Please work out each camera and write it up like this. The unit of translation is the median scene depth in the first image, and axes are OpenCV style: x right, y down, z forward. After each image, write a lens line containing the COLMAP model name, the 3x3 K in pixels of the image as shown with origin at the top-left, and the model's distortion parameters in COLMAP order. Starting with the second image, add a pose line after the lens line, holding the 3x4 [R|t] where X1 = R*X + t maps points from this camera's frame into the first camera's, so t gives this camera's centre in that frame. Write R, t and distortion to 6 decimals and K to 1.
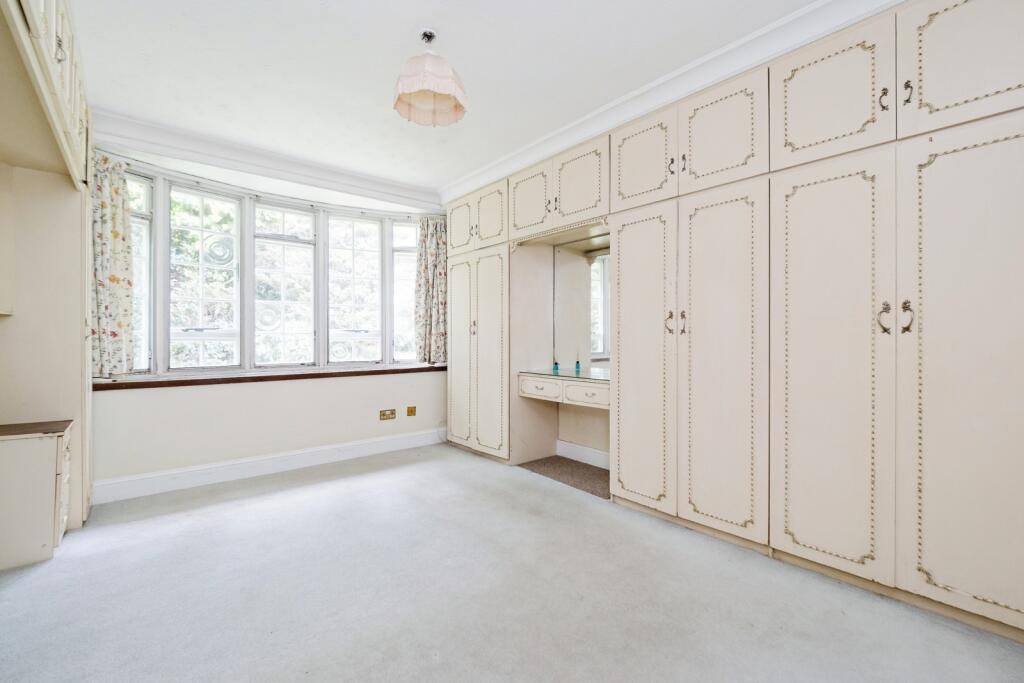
lens RADIAL K [[434.7, 0, 526.0], [0, 434.7, 342.1], [0, 0, 1]] dist [-0.001830, -0.002777]
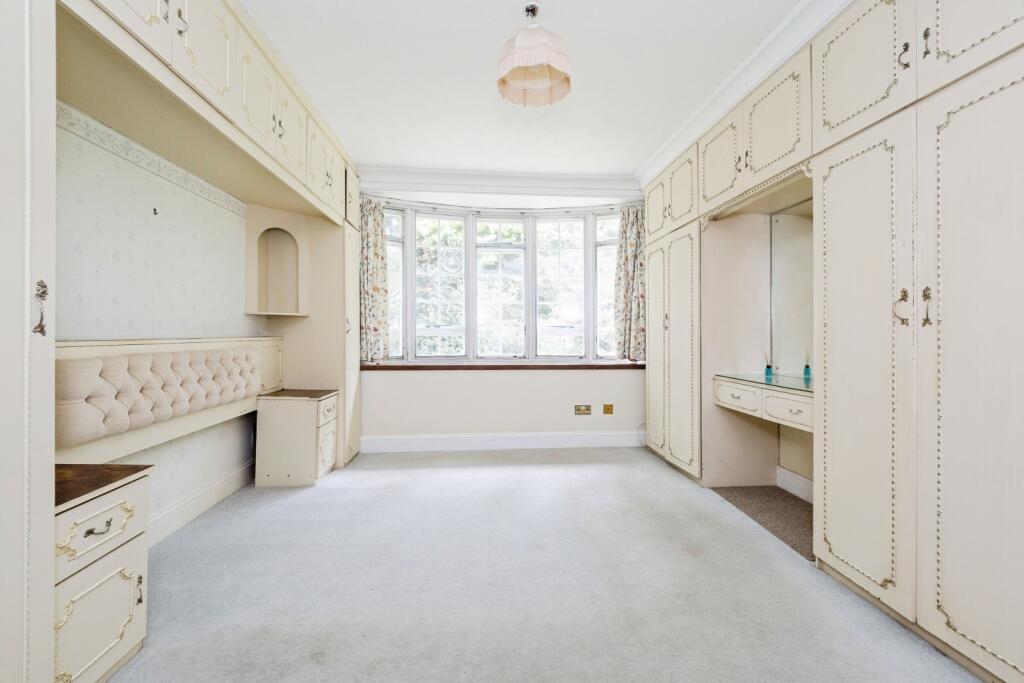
lens RADIAL K [[434.7, 0, 508.0], [0, 434.7, 337.1], [0, 0, 1]] dist [-0.001830, -0.002777]
pose [[0.816187, 0.007875, -0.577734, 0.169768], [-0.009958, 0.999950, -0.000438, 0.002288], [0.577702, 0.006110, 0.816225, 0.125546]]
